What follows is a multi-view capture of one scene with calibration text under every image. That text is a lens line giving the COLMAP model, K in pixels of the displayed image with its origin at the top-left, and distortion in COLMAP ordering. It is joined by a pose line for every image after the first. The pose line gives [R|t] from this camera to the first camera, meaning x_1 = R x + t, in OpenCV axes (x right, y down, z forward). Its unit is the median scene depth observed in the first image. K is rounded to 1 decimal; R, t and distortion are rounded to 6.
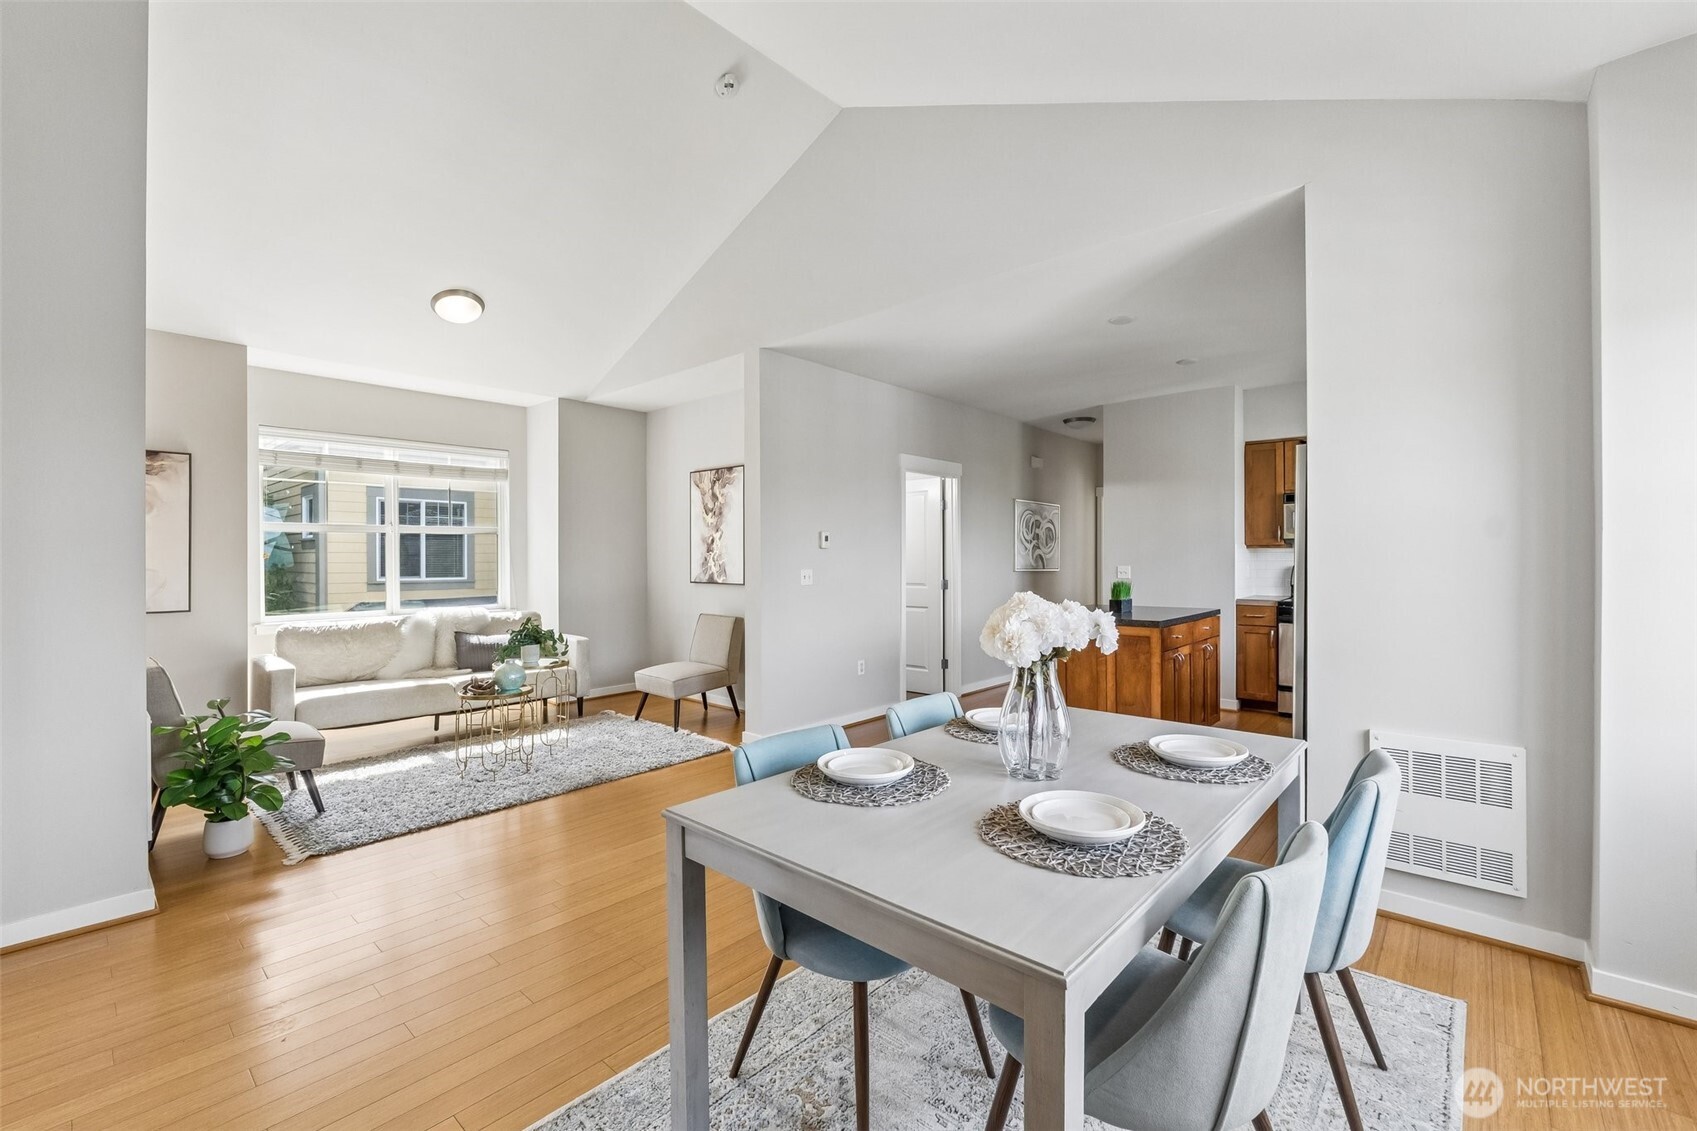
lens RADIAL K [[706.5, 0, 864.5], [0, 706.5, 564.4], [0, 0, 1]] dist [-0.009006, 0.000231]
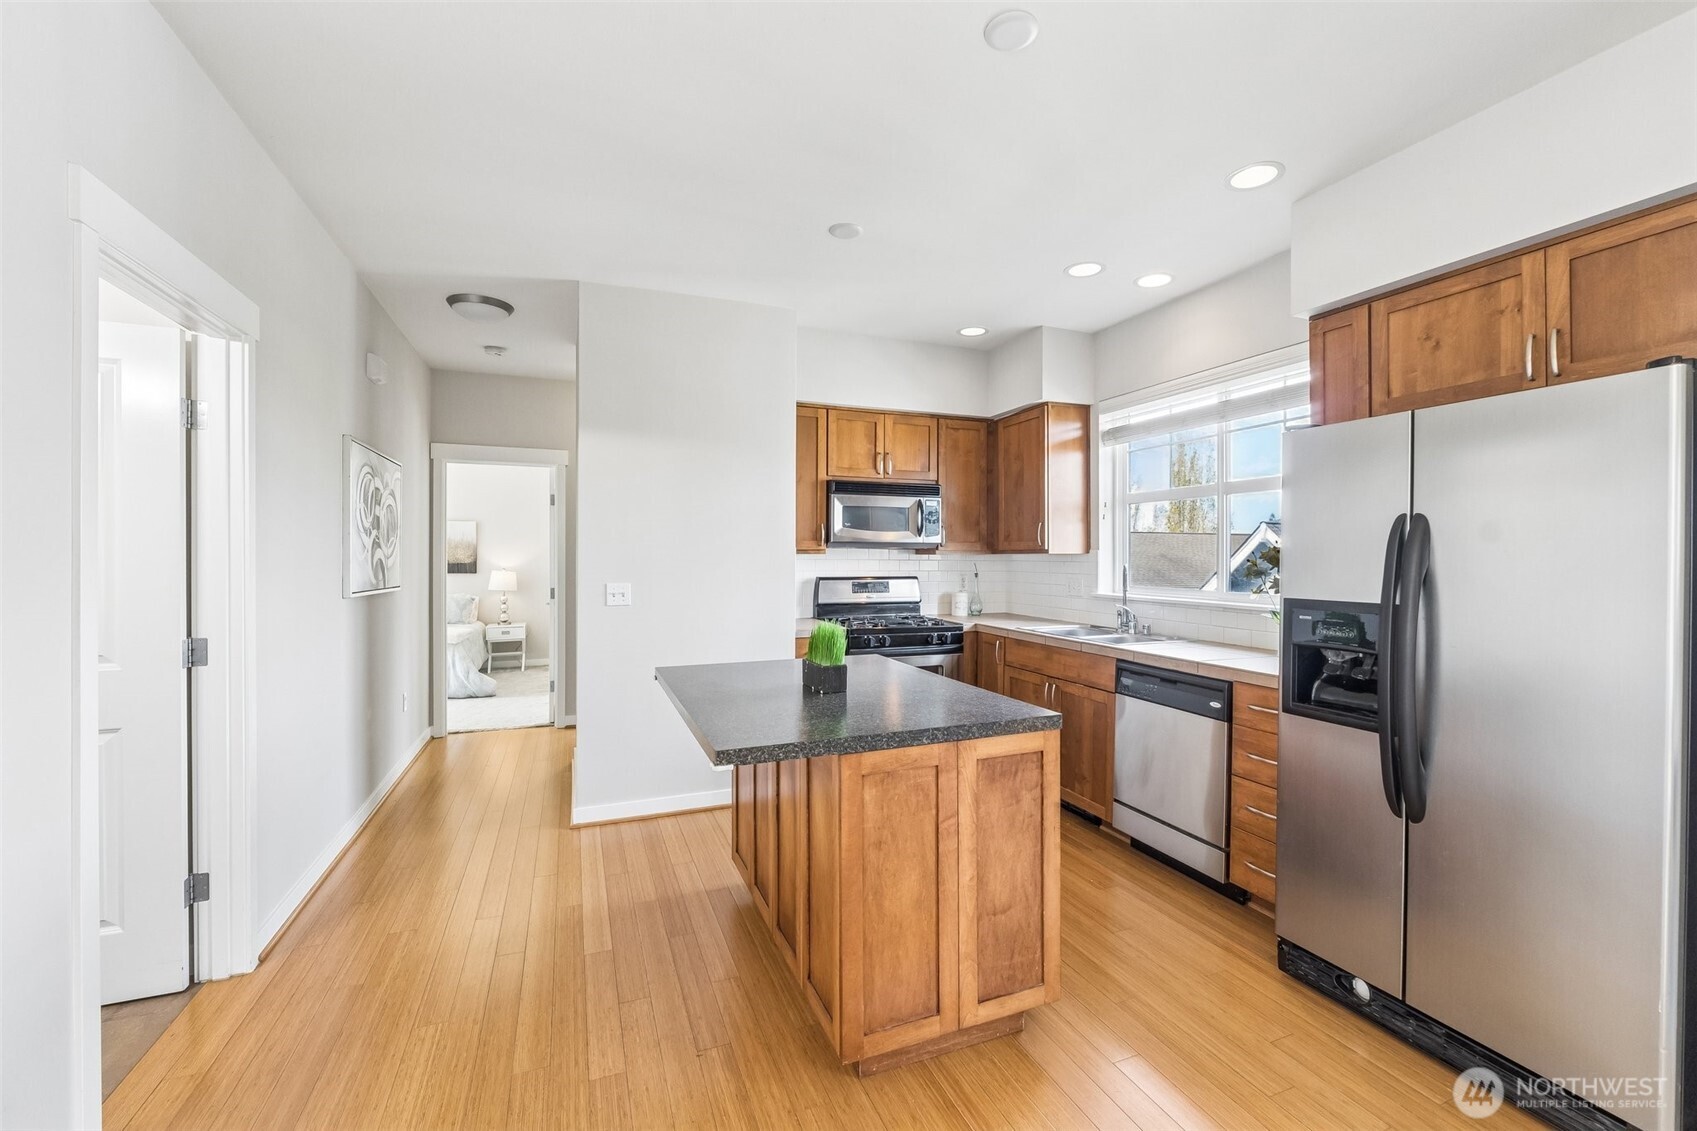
lens RADIAL K [[706.5, 0, 867.2], [0, 706.5, 560.8], [0, 0, 1]] dist [-0.009006, 0.000231]
pose [[0.452299, 0.000799, 0.891866, -0.042663], [0.000329, 0.999999, -0.001063, -0.015741], [-0.891866, 0.000774, 0.452298, 0.622383]]
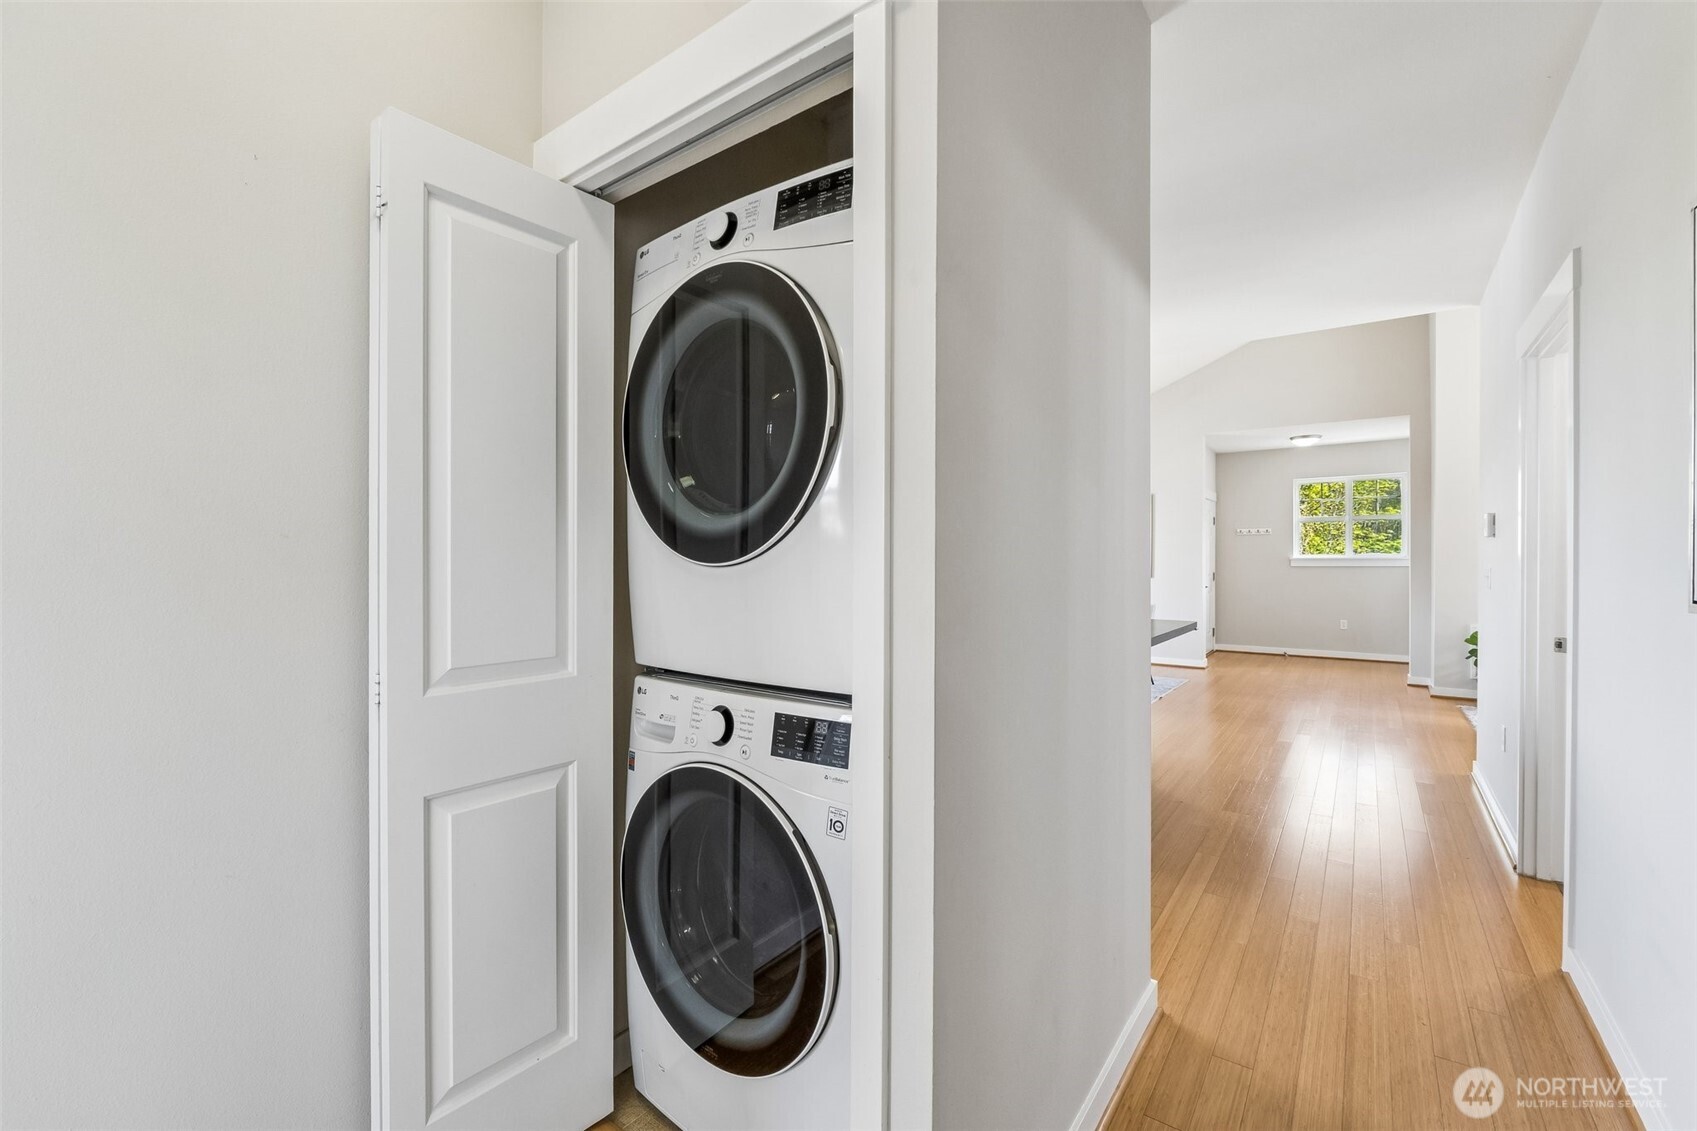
lens RADIAL K [[706.5, 0, 848.1], [0, 706.5, 562.2], [0, 0, 1]] dist [-0.009006, 0.000231]
pose [[-0.997529, -0.001519, -0.070237, 0.532612], [-0.002363, 0.999926, 0.011942, -0.006563], [0.070214, 0.012078, -0.997459, 1.413056]]
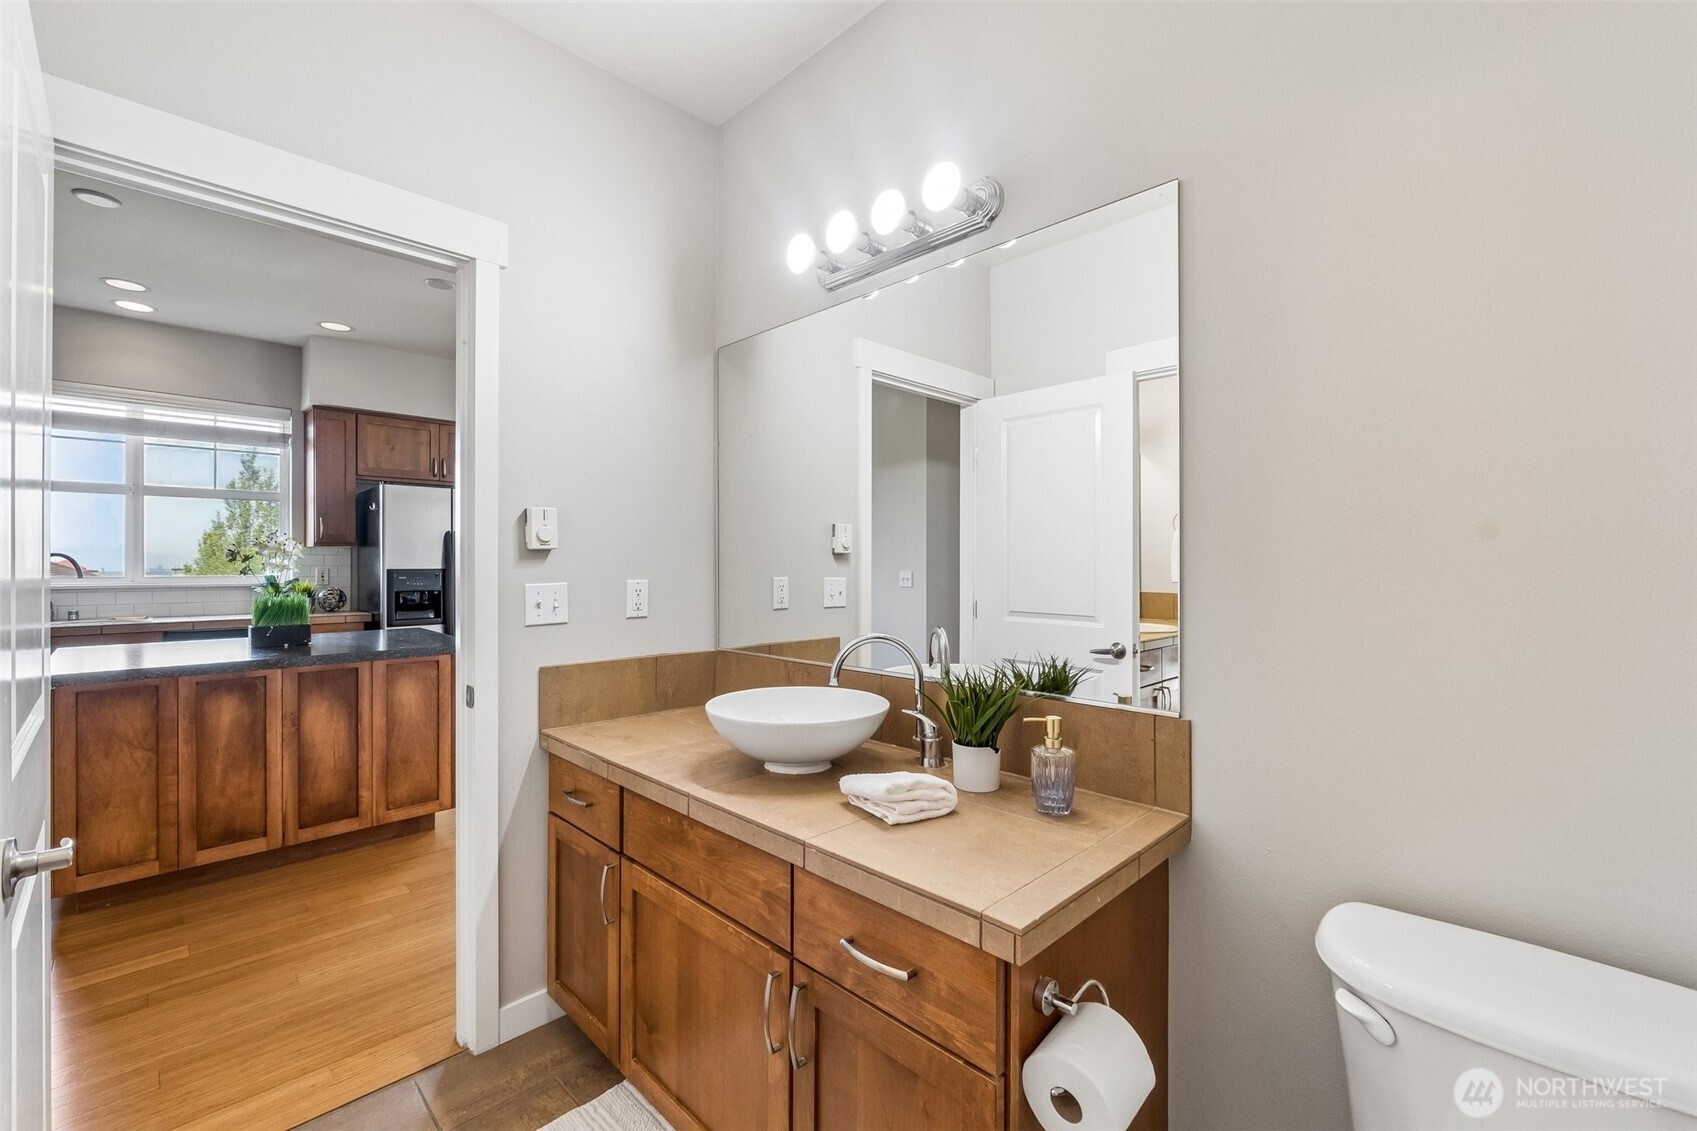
lens RADIAL K [[706.5, 0, 847.1], [0, 706.5, 563.8], [0, 0, 1]] dist [-0.009006, 0.000231]
pose [[-0.997411, 0.002357, 0.071870, -0.139509], [0.003170, 0.999932, 0.011188, -0.008403], [-0.071839, 0.011387, -0.997351, 1.291442]]
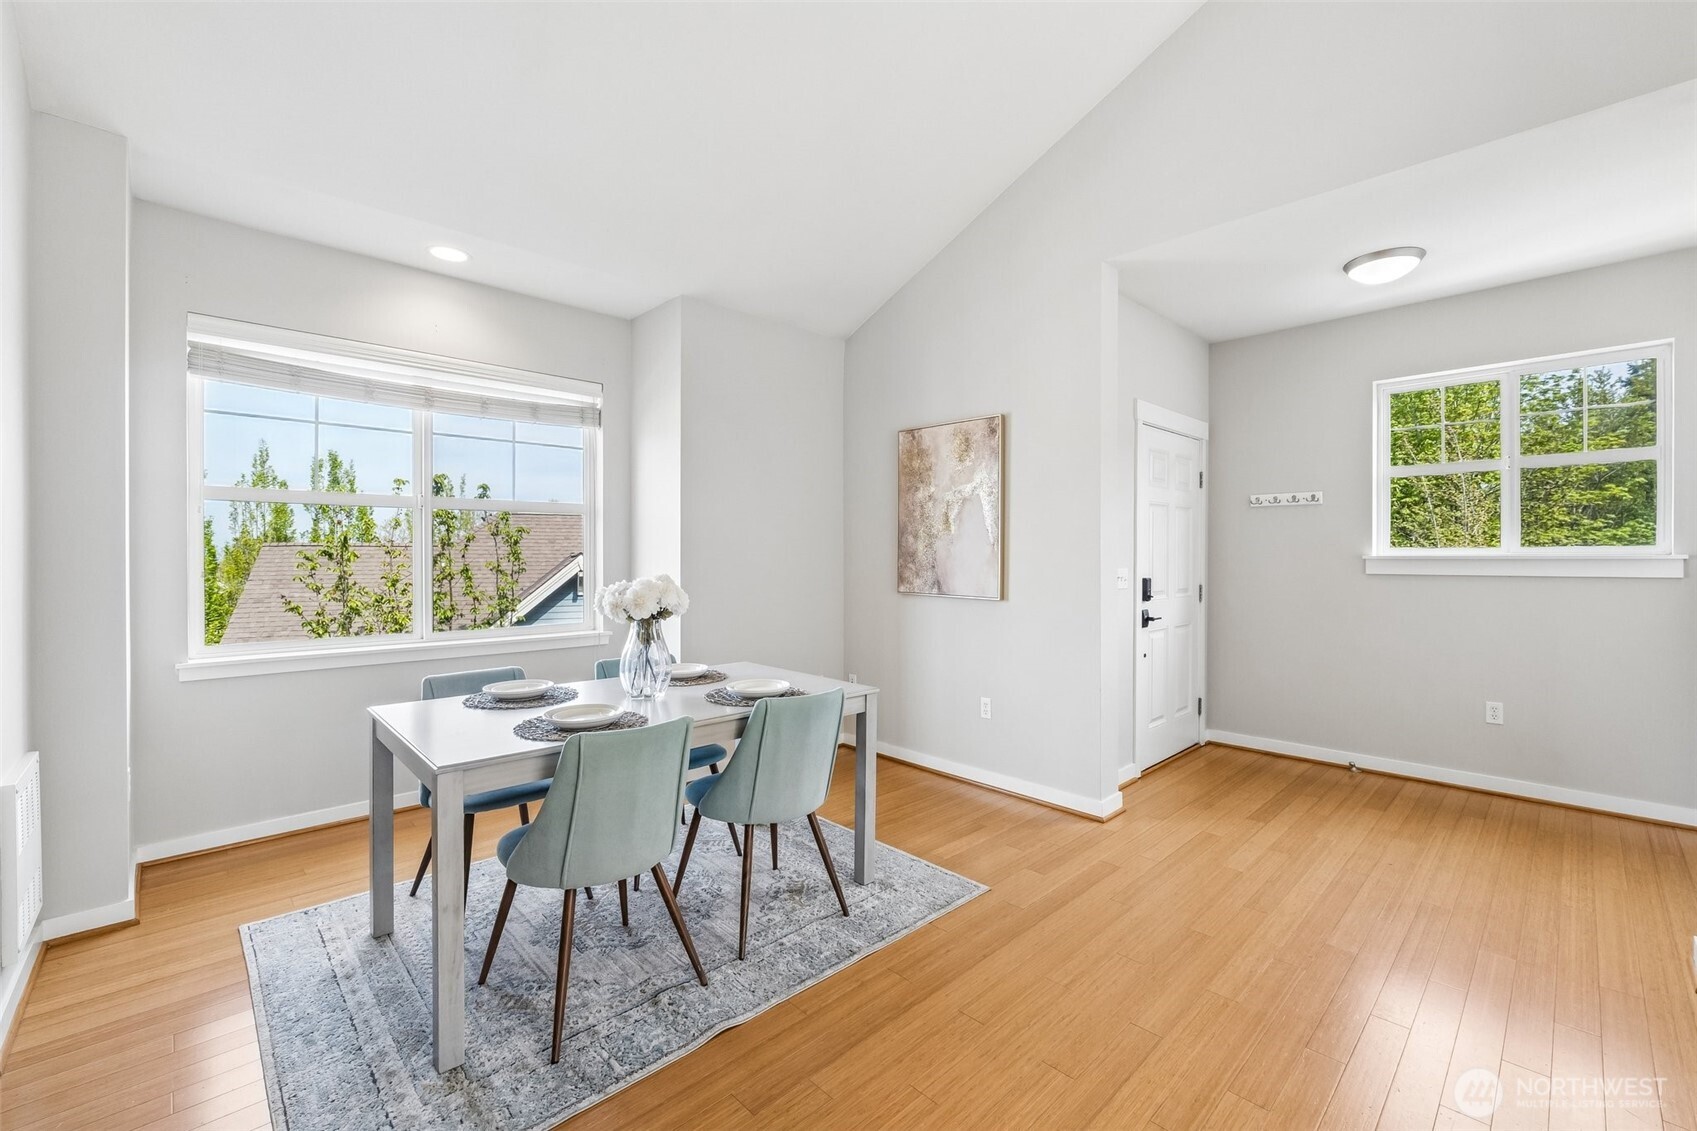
lens RADIAL K [[706.5, 0, 849.6], [0, 706.5, 559.6], [0, 0, 1]] dist [-0.009006, 0.000231]
pose [[-0.995035, -0.002844, 0.099487, -0.098416], [-0.000985, 0.999824, 0.018729, -0.008763], [-0.099523, 0.018538, -0.994863, 0.691916]]
